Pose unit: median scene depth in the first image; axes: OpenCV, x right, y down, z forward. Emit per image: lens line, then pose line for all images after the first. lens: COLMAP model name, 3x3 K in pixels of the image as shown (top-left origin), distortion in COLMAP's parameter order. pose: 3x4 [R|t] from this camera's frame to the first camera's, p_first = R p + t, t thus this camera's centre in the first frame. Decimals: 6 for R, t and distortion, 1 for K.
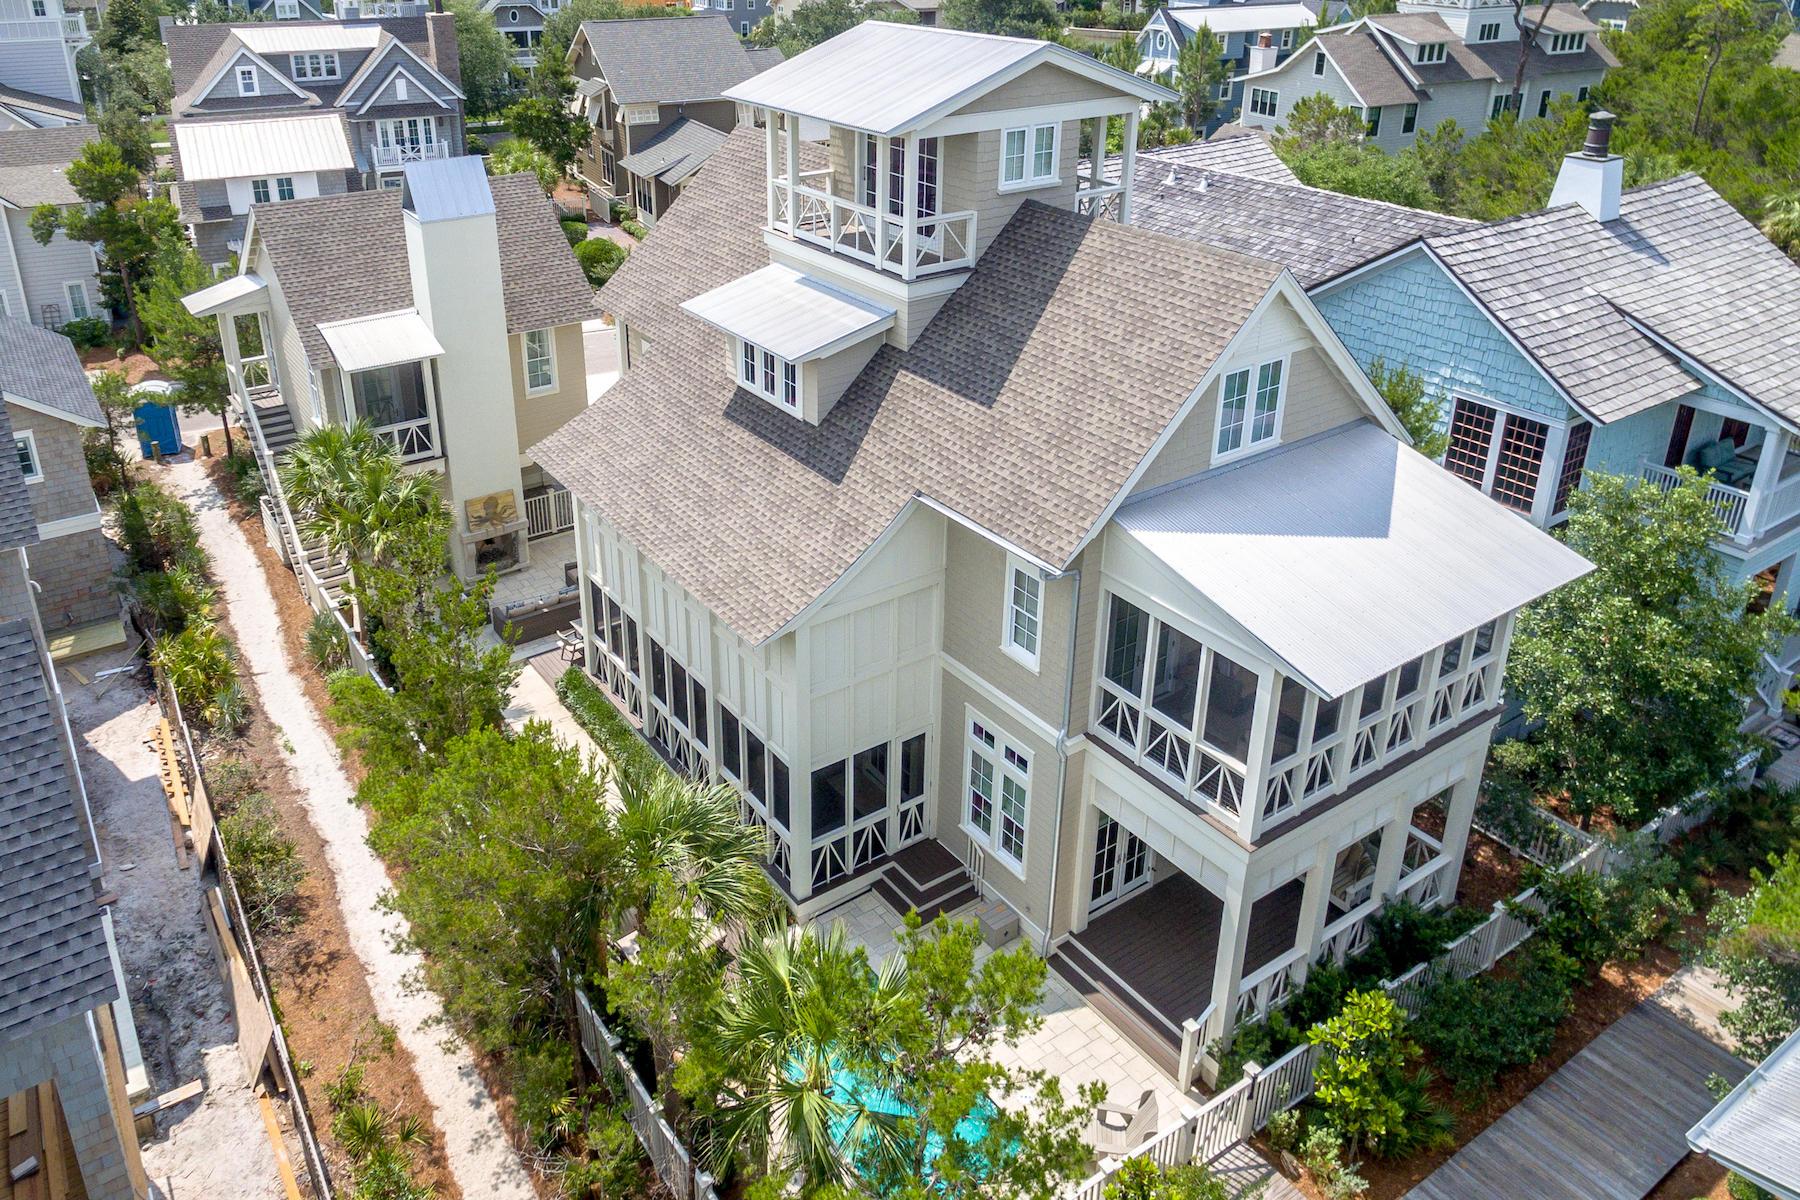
lens RADIAL K [[1254.4, 0, 900.0], [0, 1254.4, 600.0], [0, 0, 1]] dist [0.007922, 0.001739]
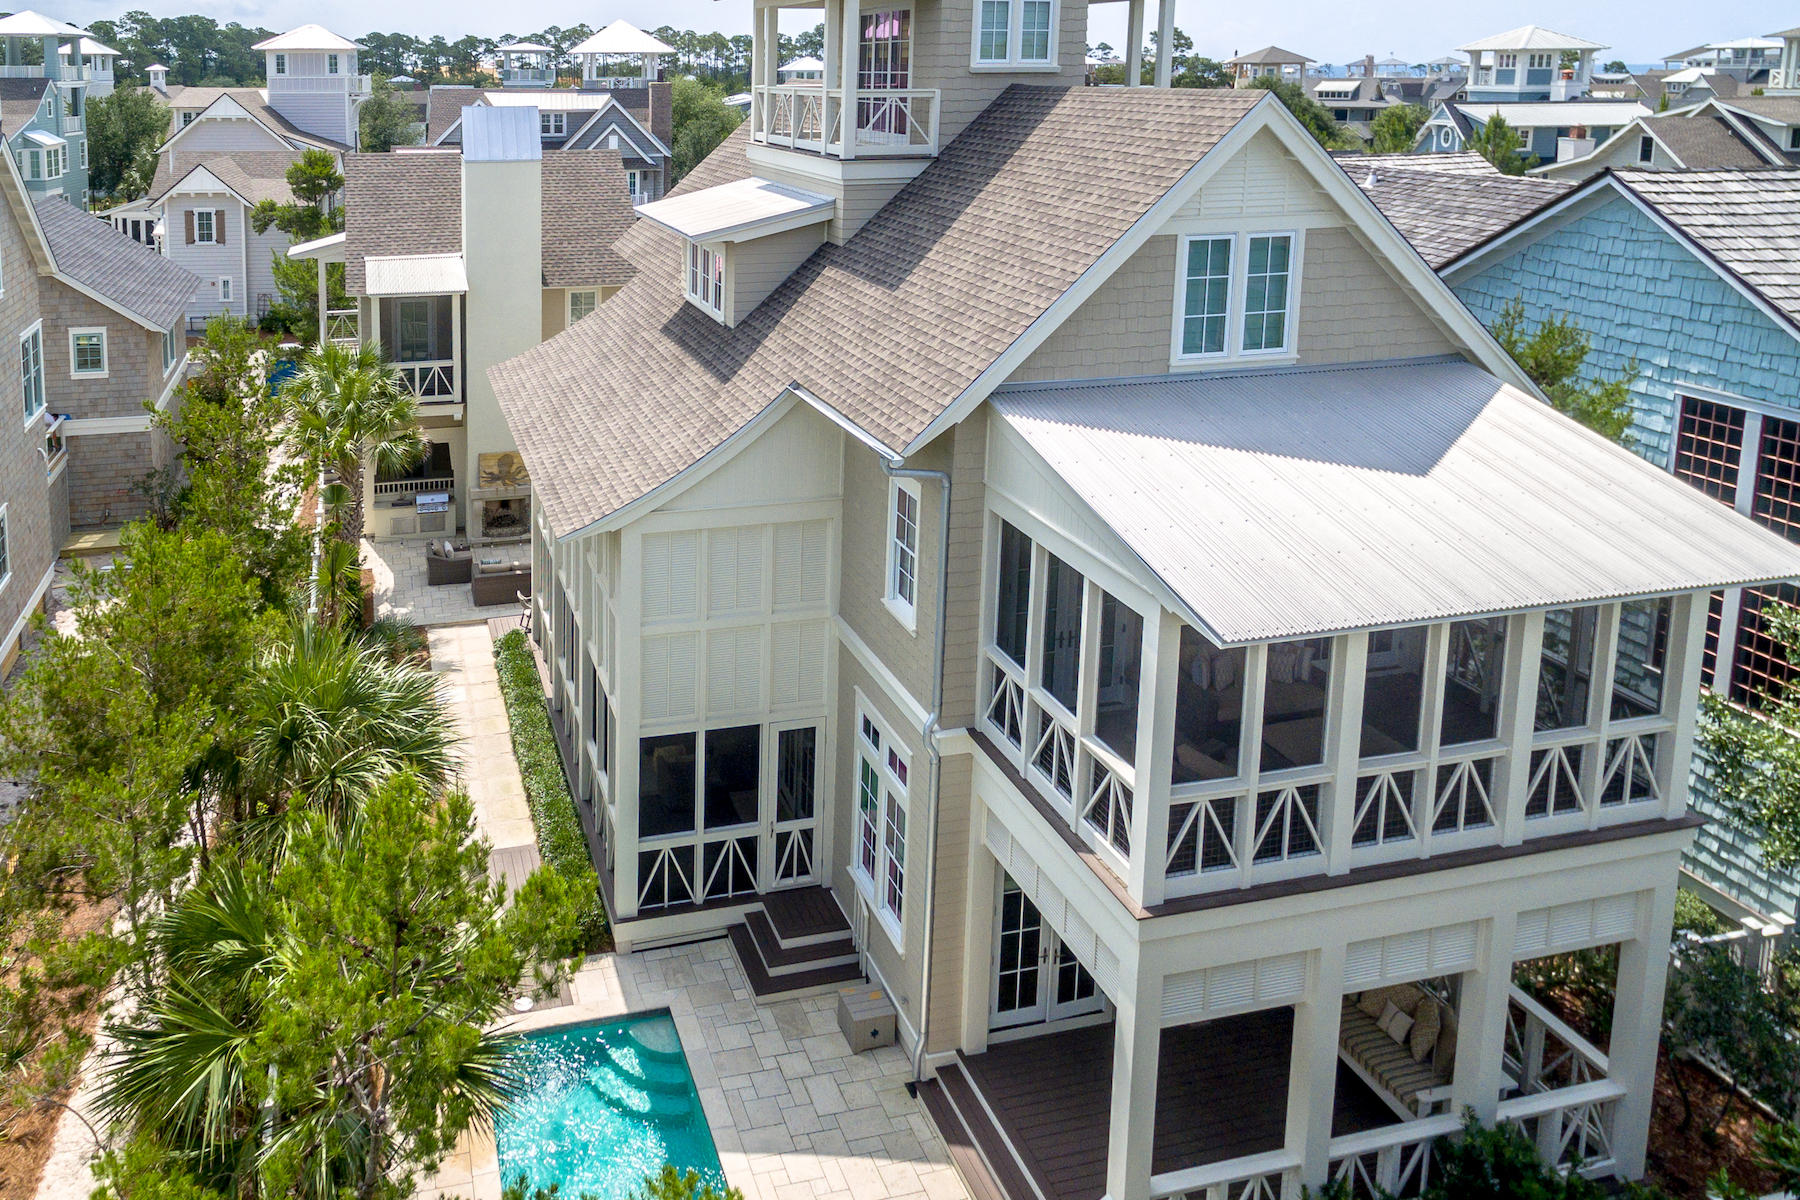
lens RADIAL K [[1231.6, 0, 899.3], [0, 1231.6, 516.4], [0, 0, 1]] dist [0.003567, 0.002259]
pose [[0.930768, 0.076097, -0.357604, 0.333474], [-0.170458, 0.955611, -0.240316, 0.157733], [0.323443, 0.284635, 0.902423, 0.309615]]
